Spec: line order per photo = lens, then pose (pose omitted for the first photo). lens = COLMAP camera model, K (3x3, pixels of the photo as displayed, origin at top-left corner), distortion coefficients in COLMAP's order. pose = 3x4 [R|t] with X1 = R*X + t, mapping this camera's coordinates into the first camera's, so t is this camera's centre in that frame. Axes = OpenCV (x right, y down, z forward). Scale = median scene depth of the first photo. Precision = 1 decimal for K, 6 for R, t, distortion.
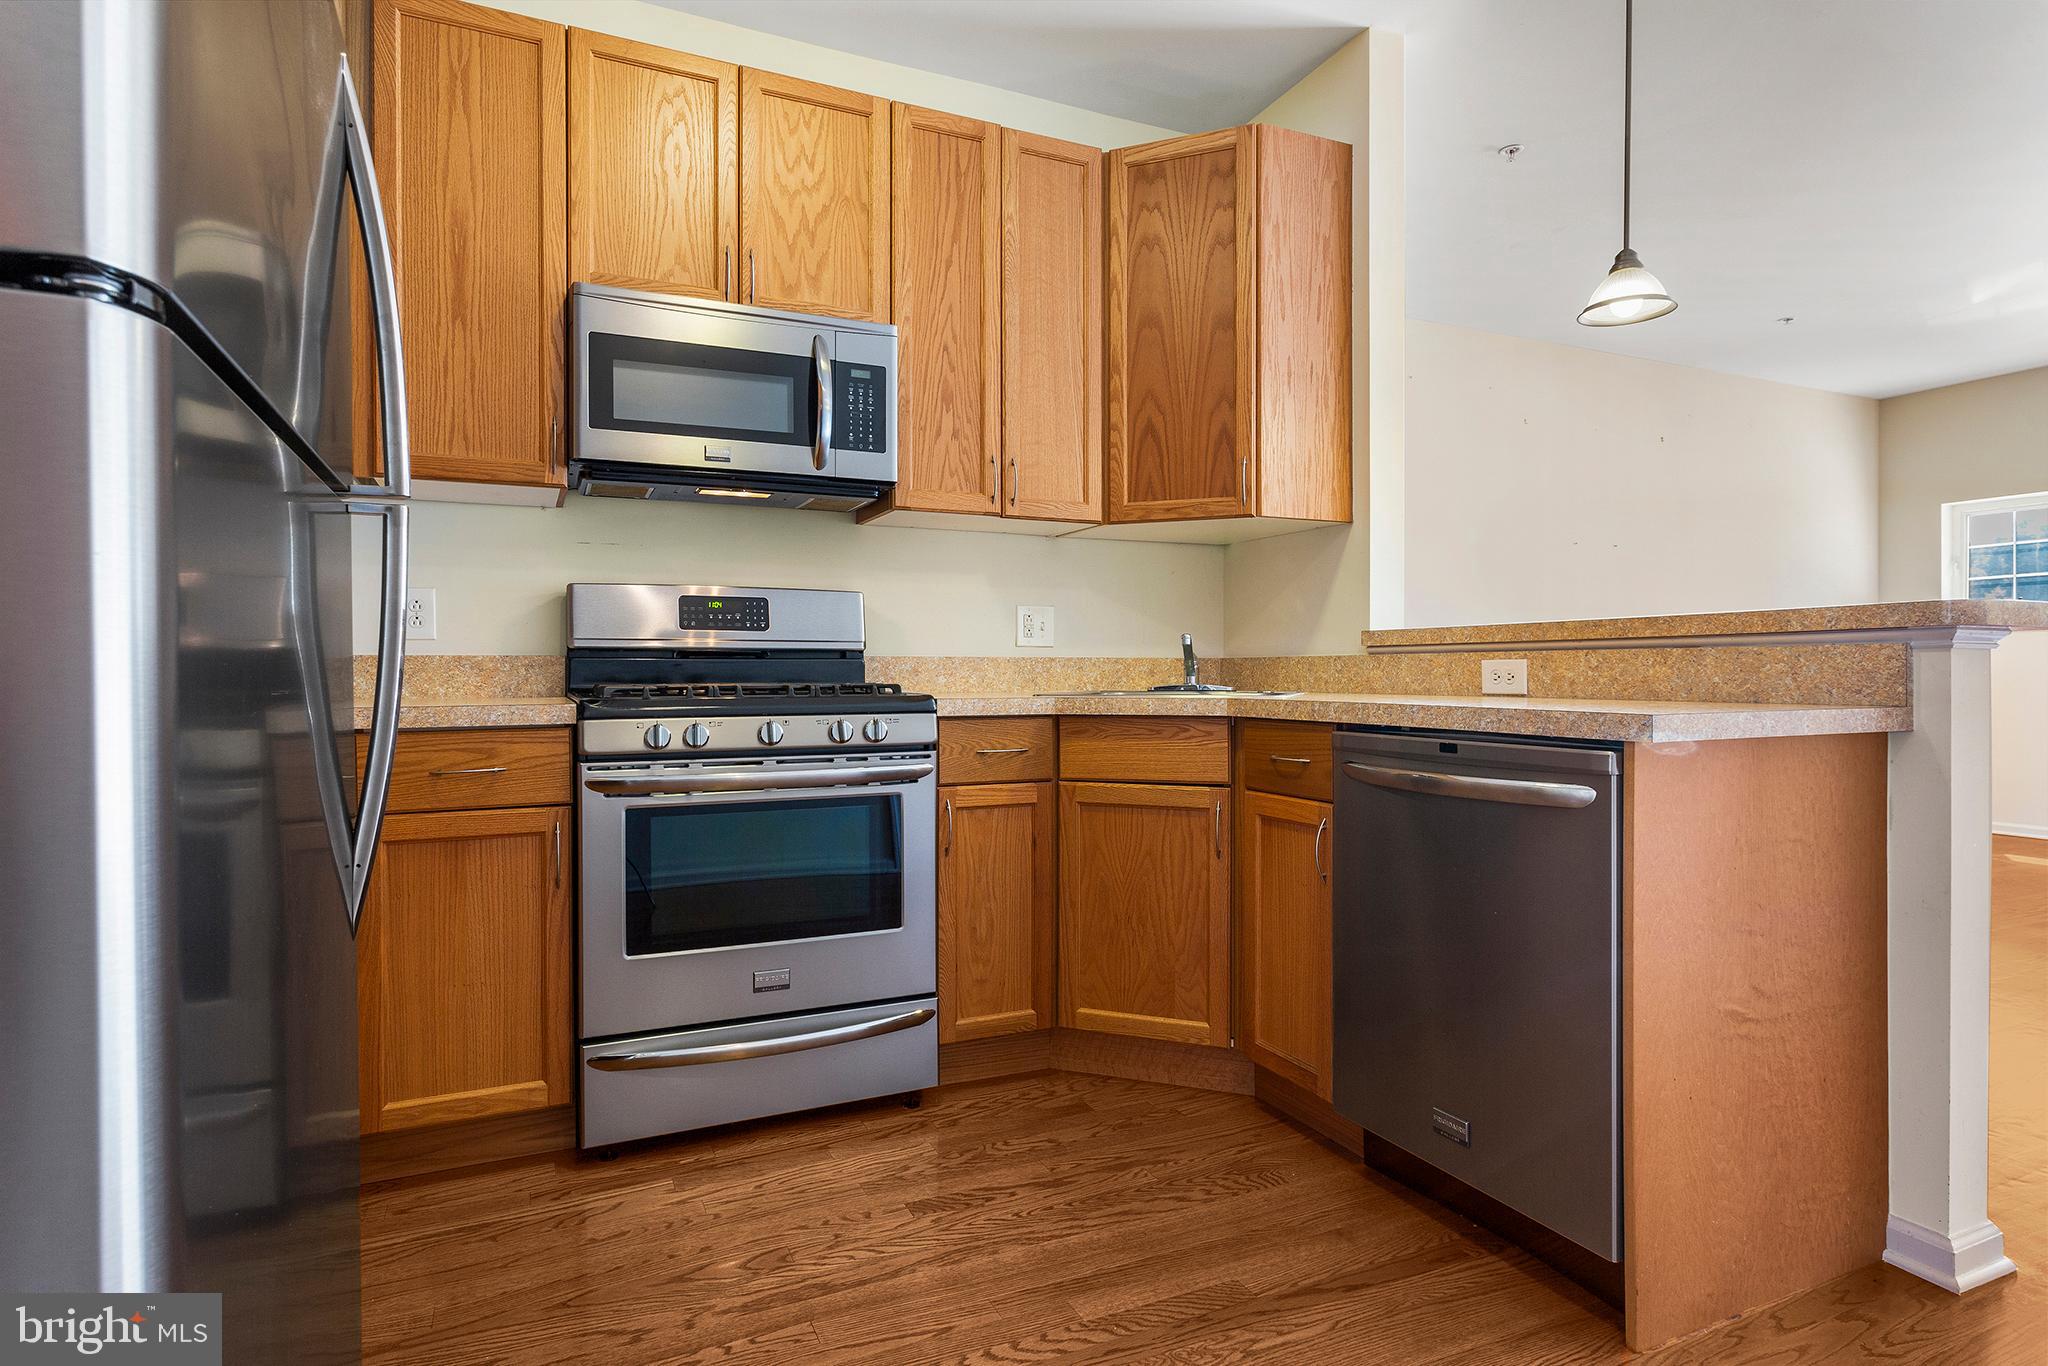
lens RADIAL K [[1076.4, 0, 1011.2], [0, 1076.4, 672.9], [0, 0, 1]] dist [-0.005746, 0.007997]
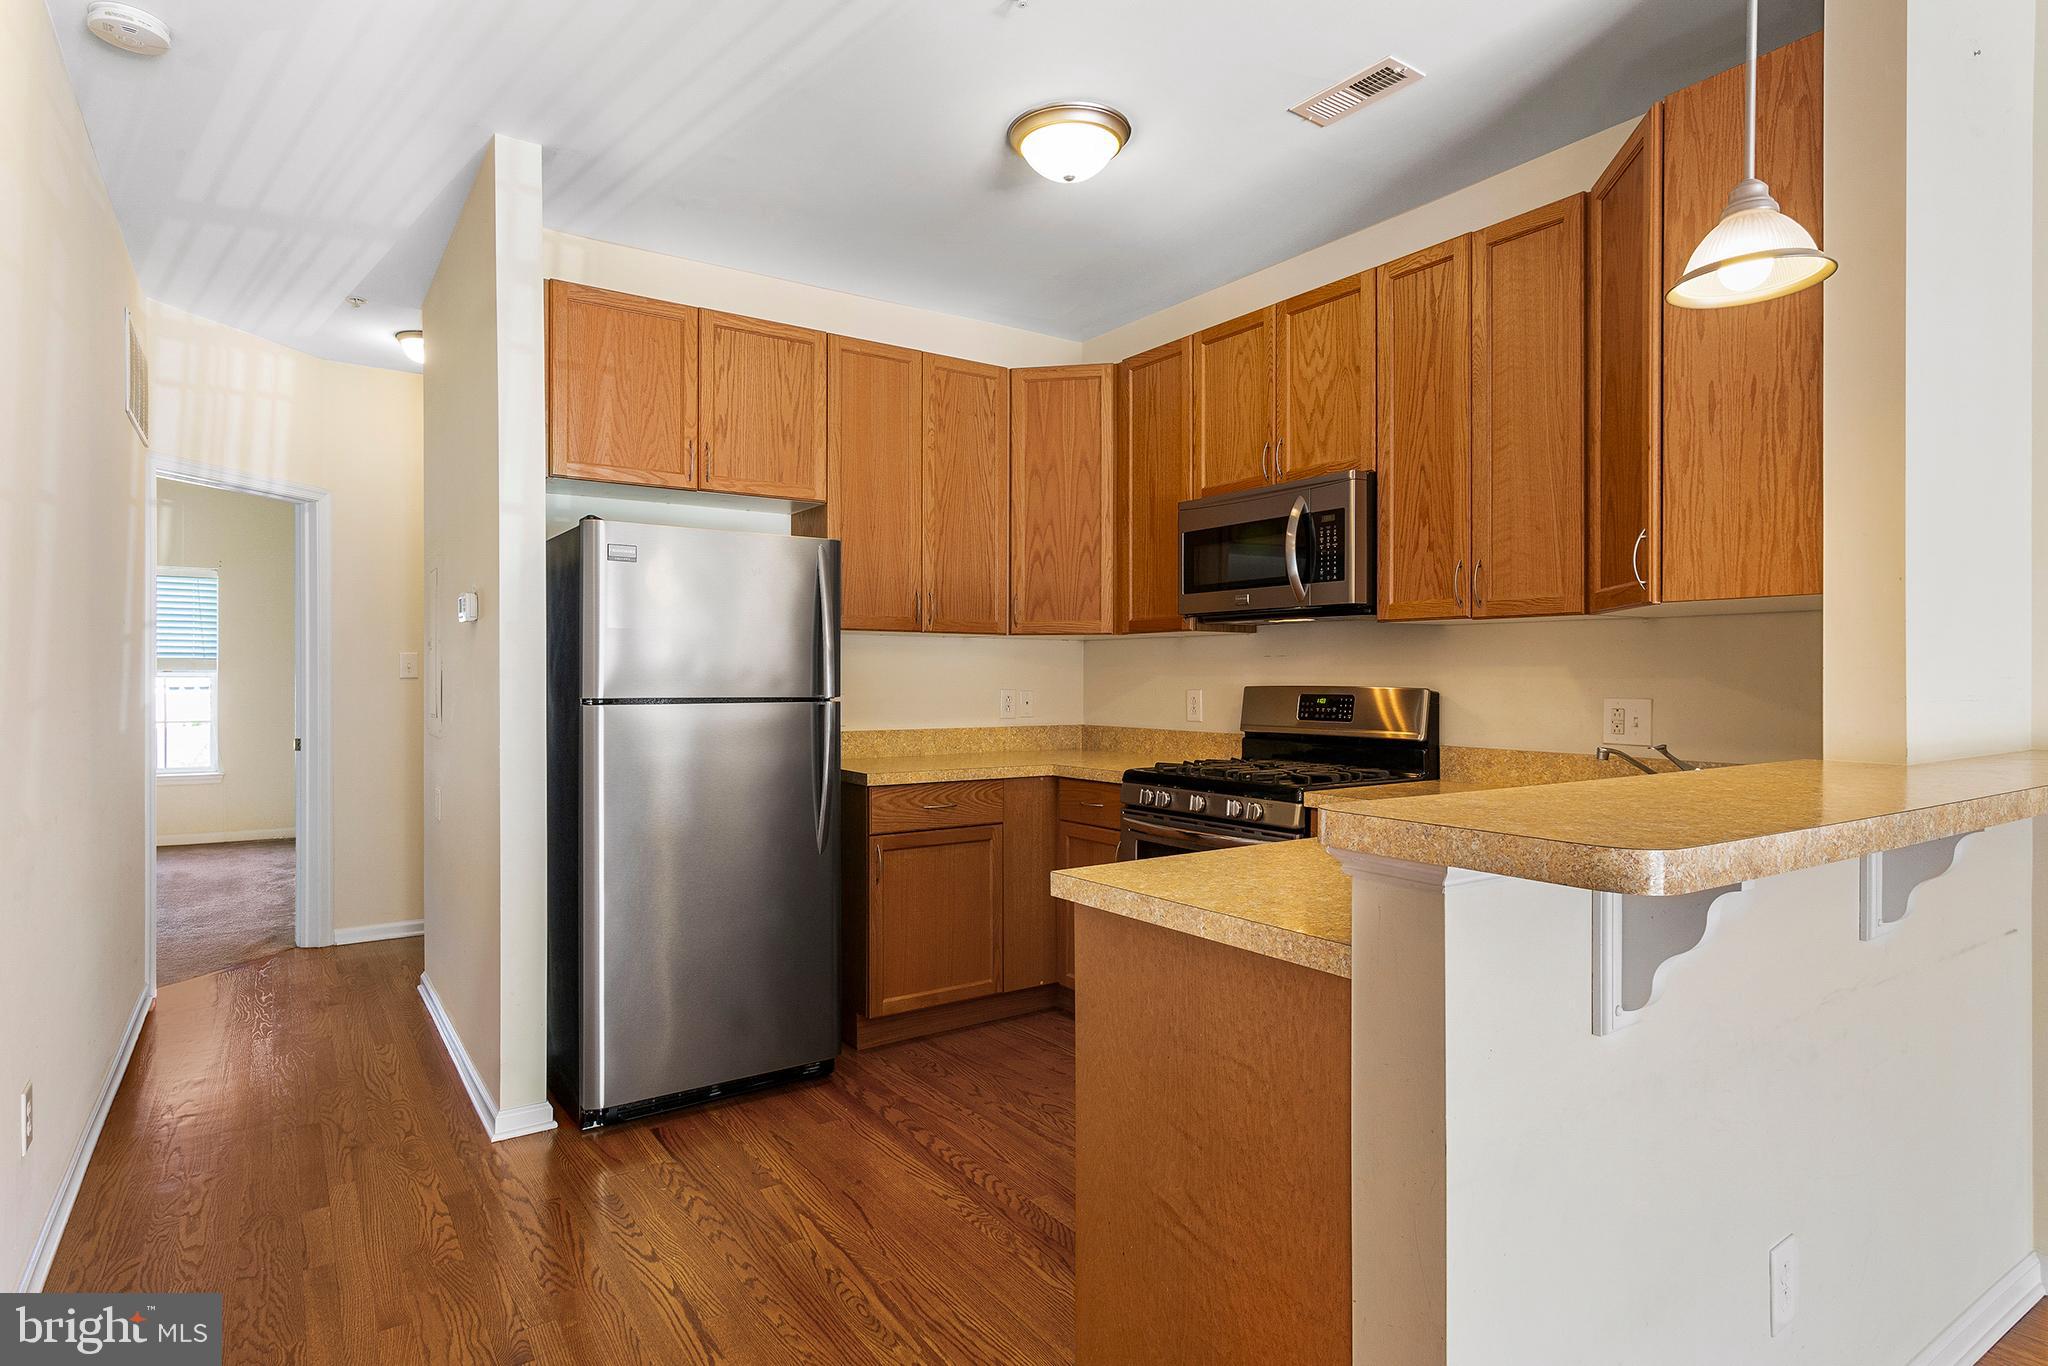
lens RADIAL K [[1090.9, 0, 1014.1], [0, 1090.9, 674.1], [0, 0, 1]] dist [0.002548, 0.001025]
pose [[0.175037, 0.000922, -0.984561, 1.027552], [-0.001658, 0.999998, 0.000642, -0.103354], [0.984560, 0.001520, 0.175039, 0.440910]]
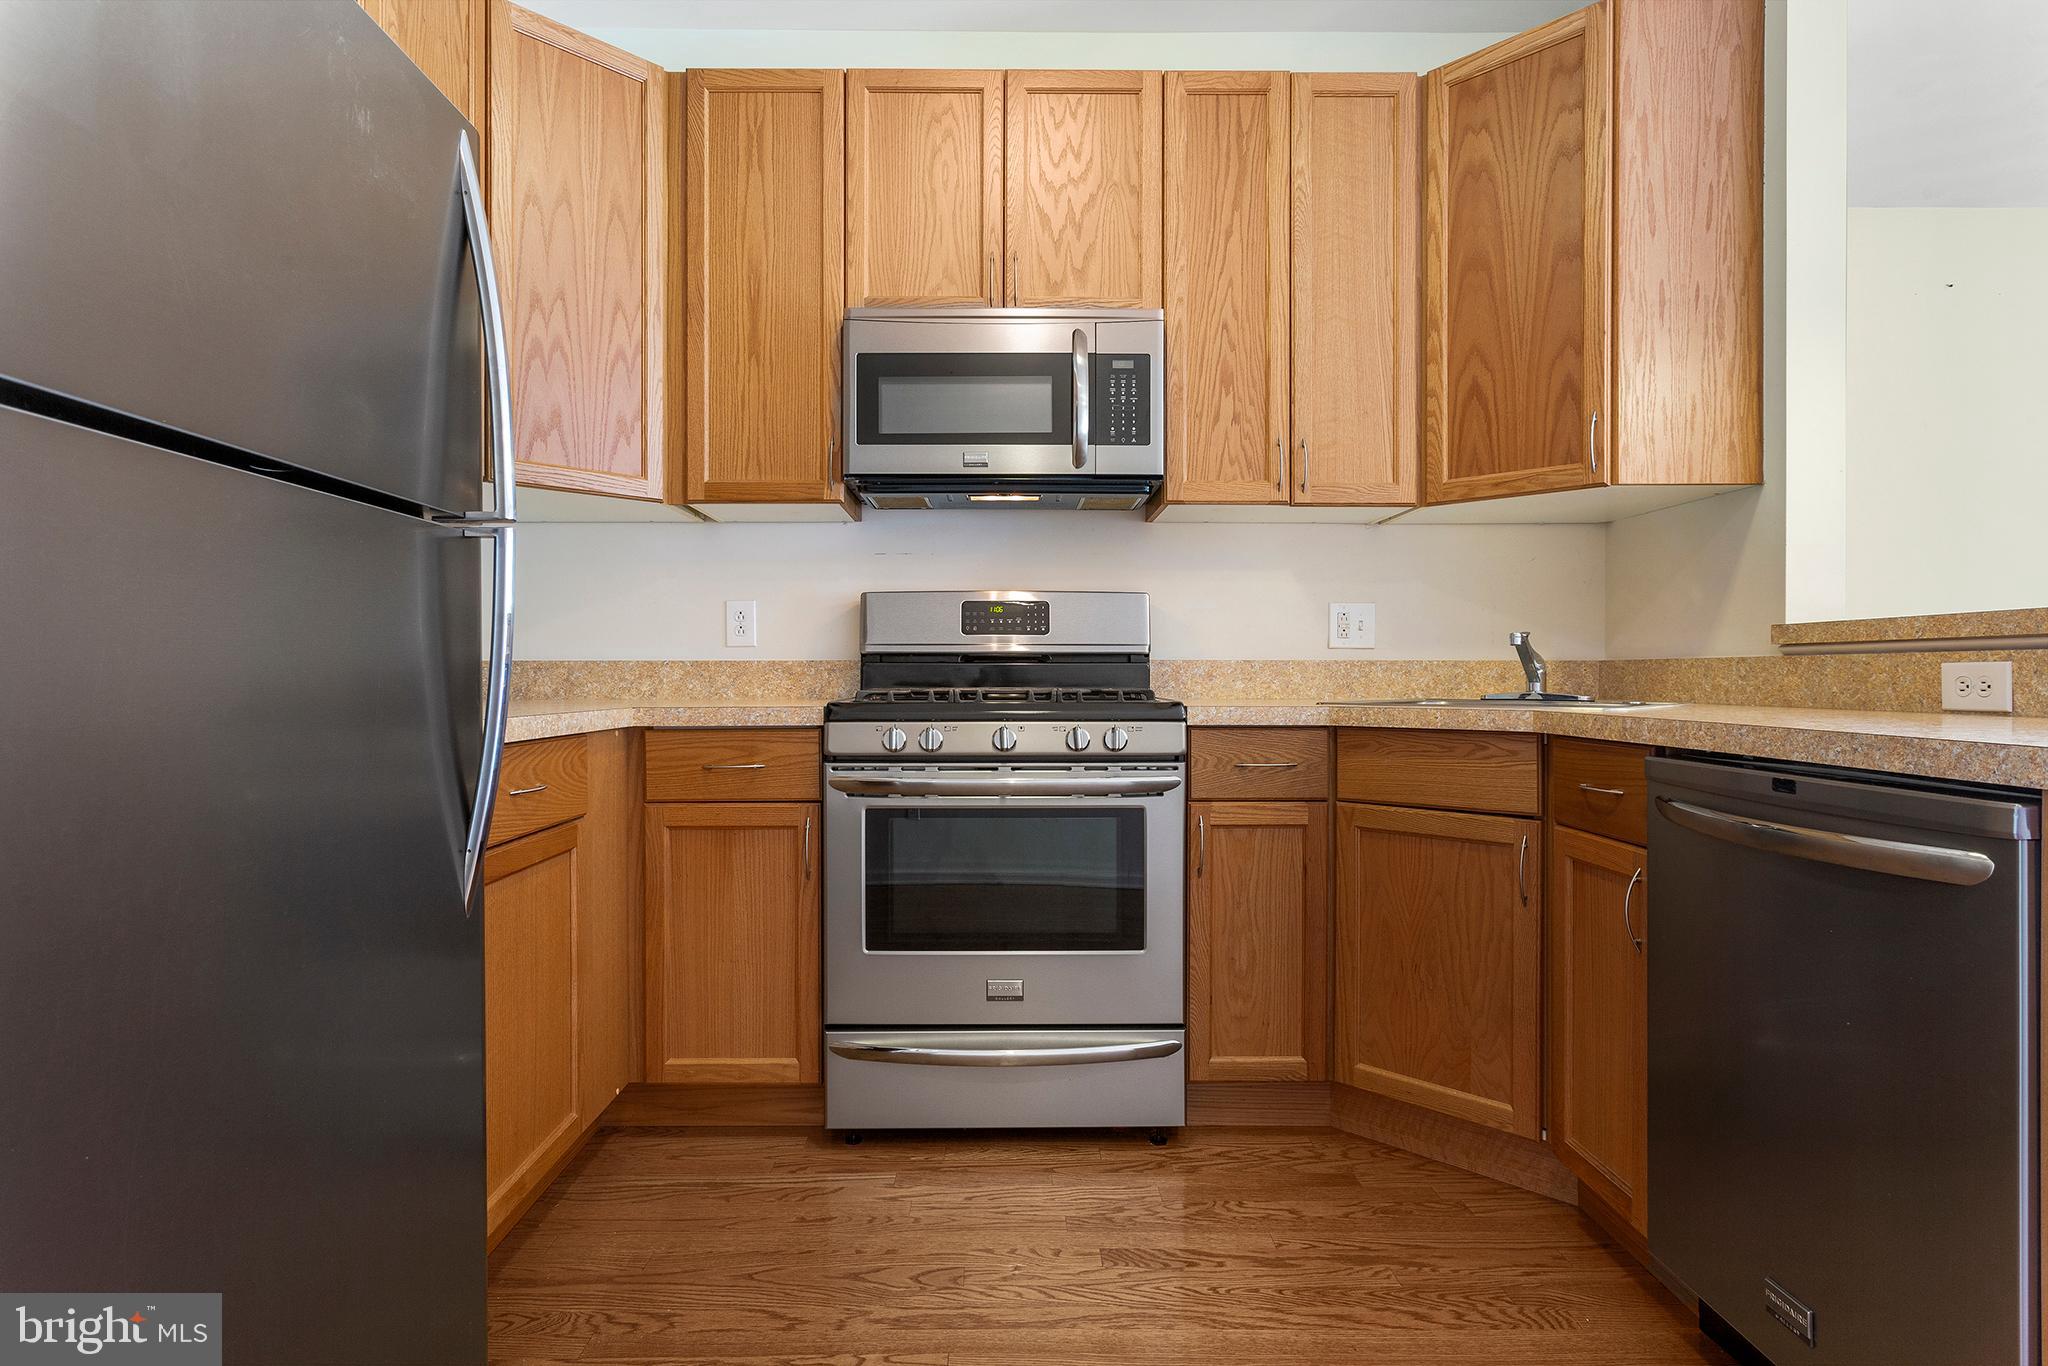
lens RADIAL K [[1076.4, 0, 1011.2], [0, 1076.4, 672.9], [0, 0, 1]] dist [-0.005746, 0.007997]
pose [[0.913210, 0.001477, -0.407487, 0.161034], [-0.002313, 0.999996, -0.001559, -0.002590], [0.407483, 0.002366, 0.913210, 0.090247]]
